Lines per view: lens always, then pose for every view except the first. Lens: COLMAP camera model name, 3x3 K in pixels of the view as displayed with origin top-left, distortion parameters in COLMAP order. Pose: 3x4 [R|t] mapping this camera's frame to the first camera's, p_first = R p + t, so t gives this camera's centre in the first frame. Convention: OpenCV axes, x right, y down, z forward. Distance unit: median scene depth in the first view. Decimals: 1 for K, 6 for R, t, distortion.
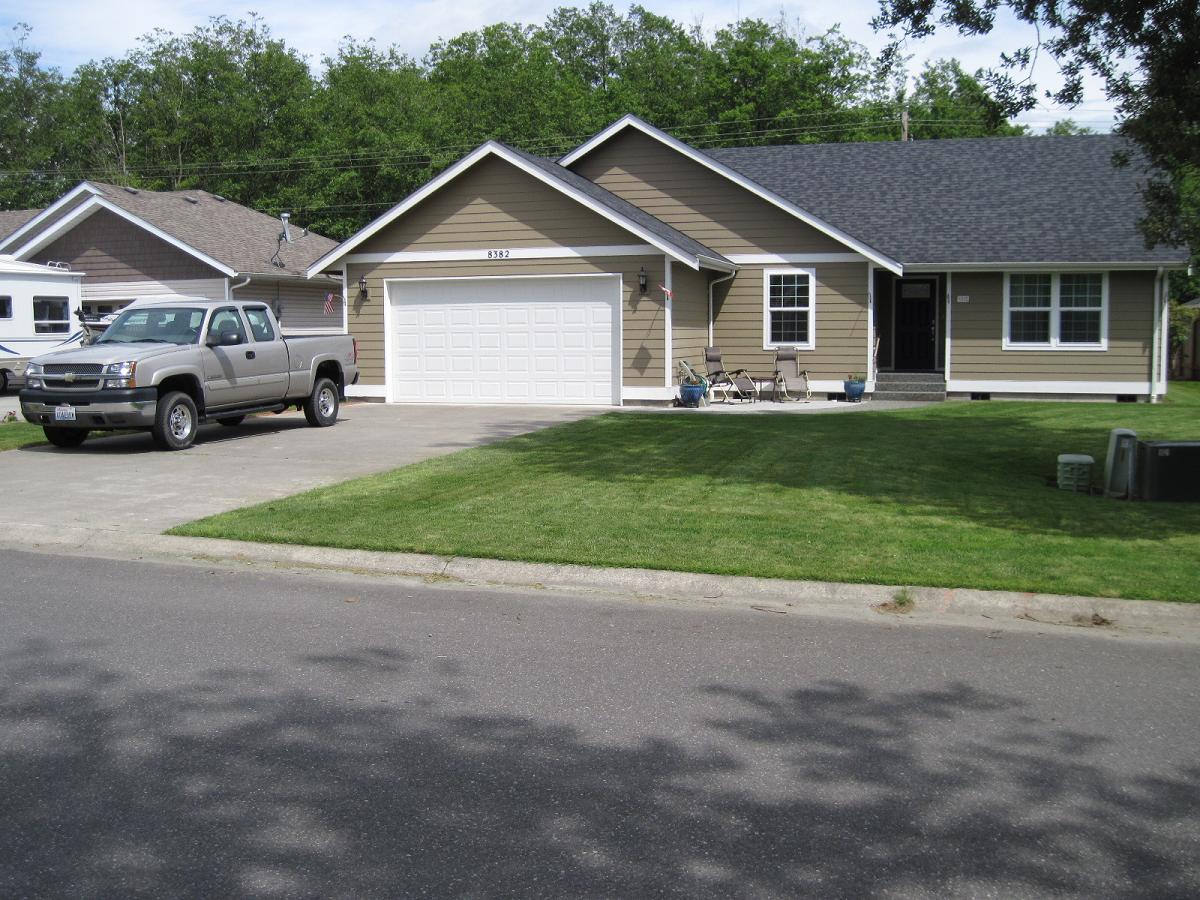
lens RADIAL K [[1235.3, 0, 595.5], [0, 1235.3, 450.7], [0, 0, 1]] dist [-0.104471, 0.000000]
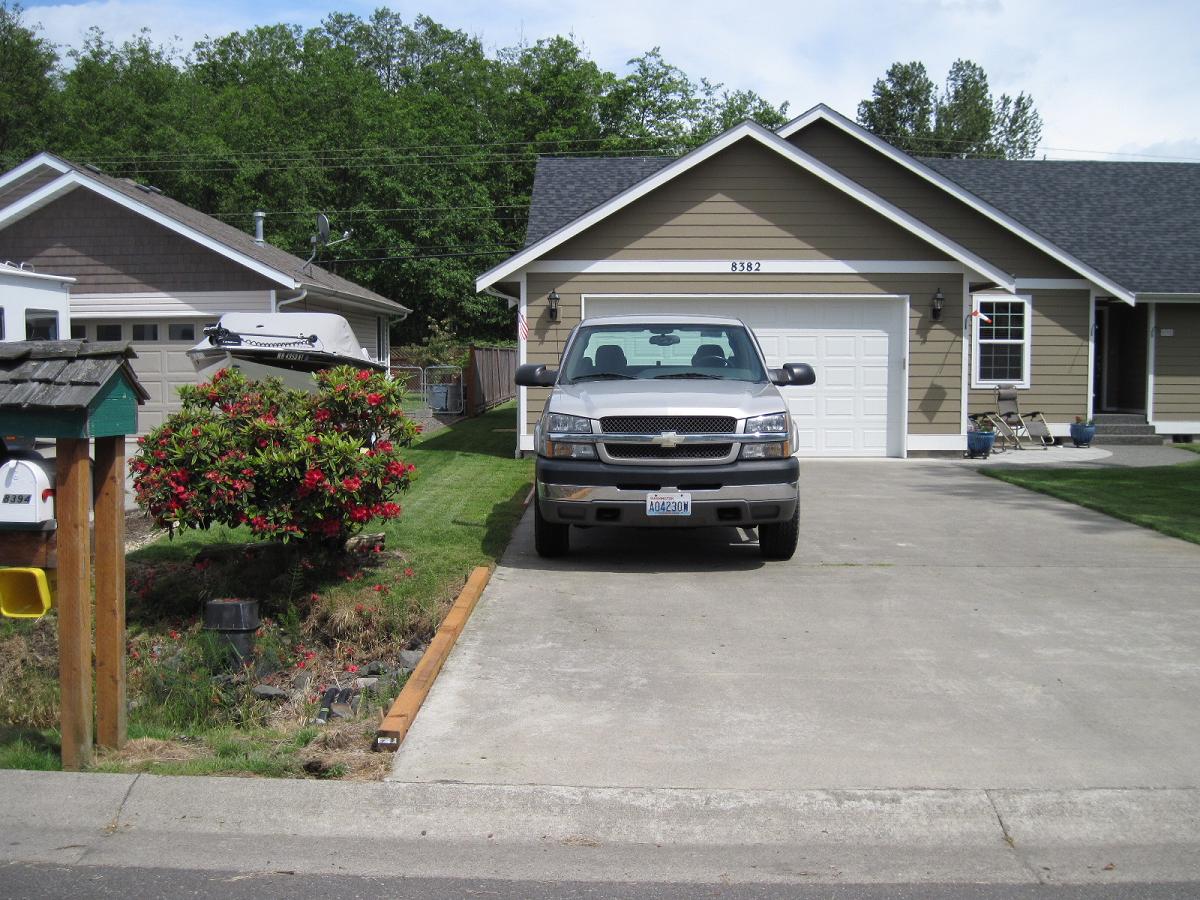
lens RADIAL K [[1235.3, 0, 599.9], [0, 1235.3, 444.5], [0, 0, 1]] dist [-0.104471, 0.000000]
pose [[0.955826, -0.014641, 0.293568, -0.371406], [0.024092, 0.999300, -0.028603, -0.024873], [-0.292944, 0.034412, 0.955510, 0.265323]]
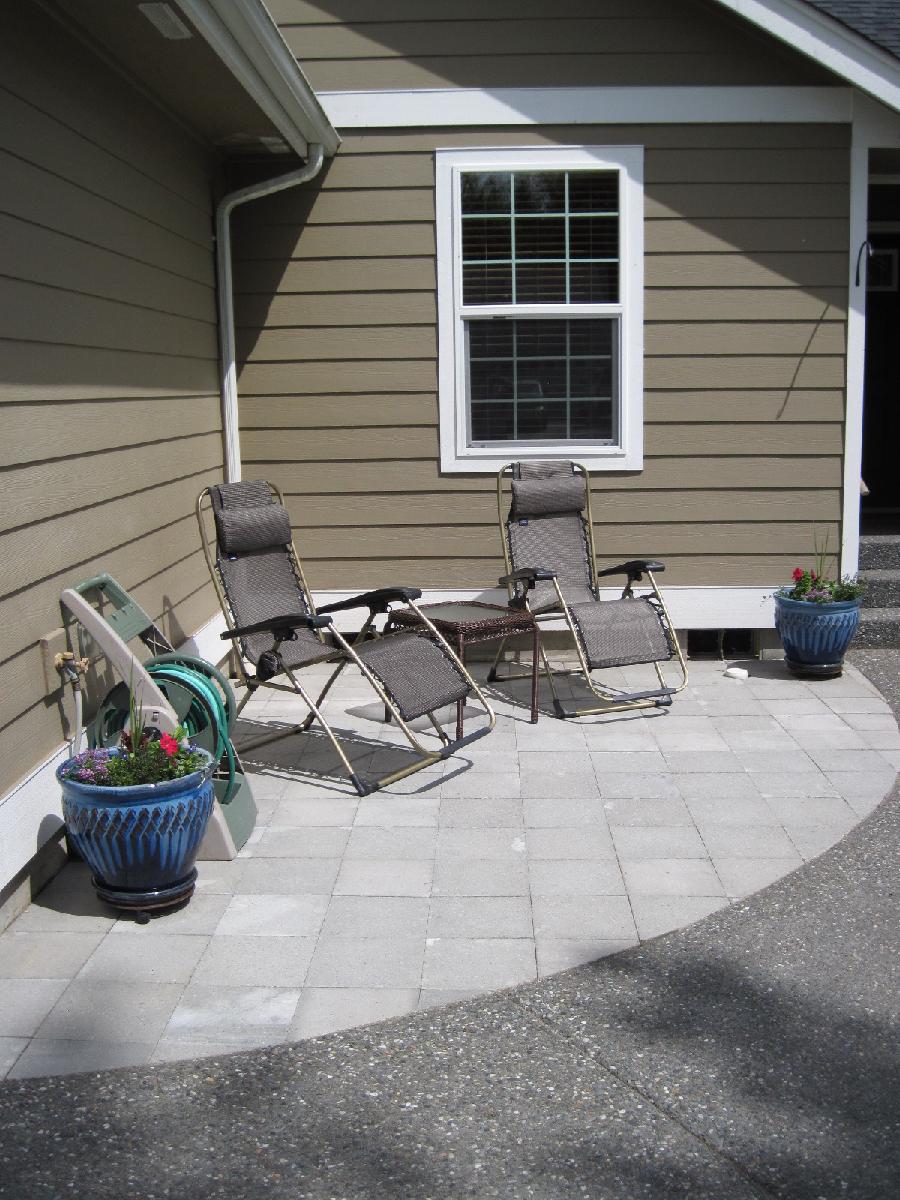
lens RADIAL K [[1235.3, 0, 454.0], [0, 1235.3, 599.9], [0, 0, 1]] dist [-0.104471, 0.000000]
pose [[0.960123, -0.059187, 0.273243, 0.068358], [0.037429, 0.995748, 0.084167, -0.078517], [-0.277063, -0.070584, 0.958256, 0.766795]]
